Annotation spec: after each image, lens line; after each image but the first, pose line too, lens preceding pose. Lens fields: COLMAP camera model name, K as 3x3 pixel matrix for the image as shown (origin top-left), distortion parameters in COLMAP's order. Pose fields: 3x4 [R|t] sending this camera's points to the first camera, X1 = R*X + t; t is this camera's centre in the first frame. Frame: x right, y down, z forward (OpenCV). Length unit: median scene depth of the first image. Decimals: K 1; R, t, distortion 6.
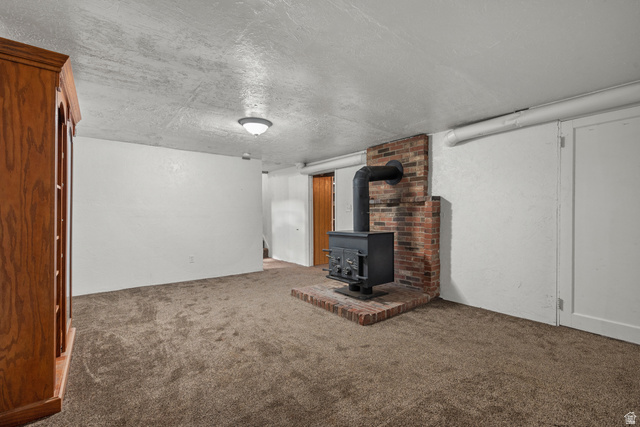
lens RADIAL K [[284.9, 0, 320.0], [0, 284.9, 213.5], [0, 0, 1]] dist [0.000588, -0.000040]
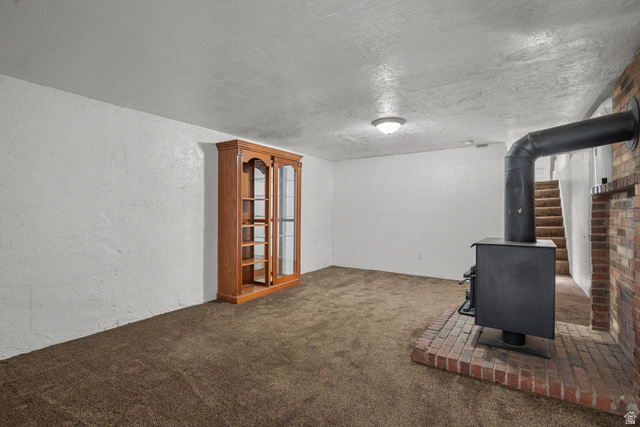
lens RADIAL K [[307.4, 0, 320.0], [0, 307.4, 213.5], [0, 0, 1]] dist [0.000474, 0.000103]
pose [[0.304128, 0.007510, -0.952602, 0.835163], [0.004474, 0.999947, 0.009312, -0.009221], [0.952621, -0.007094, 0.304078, 0.498096]]
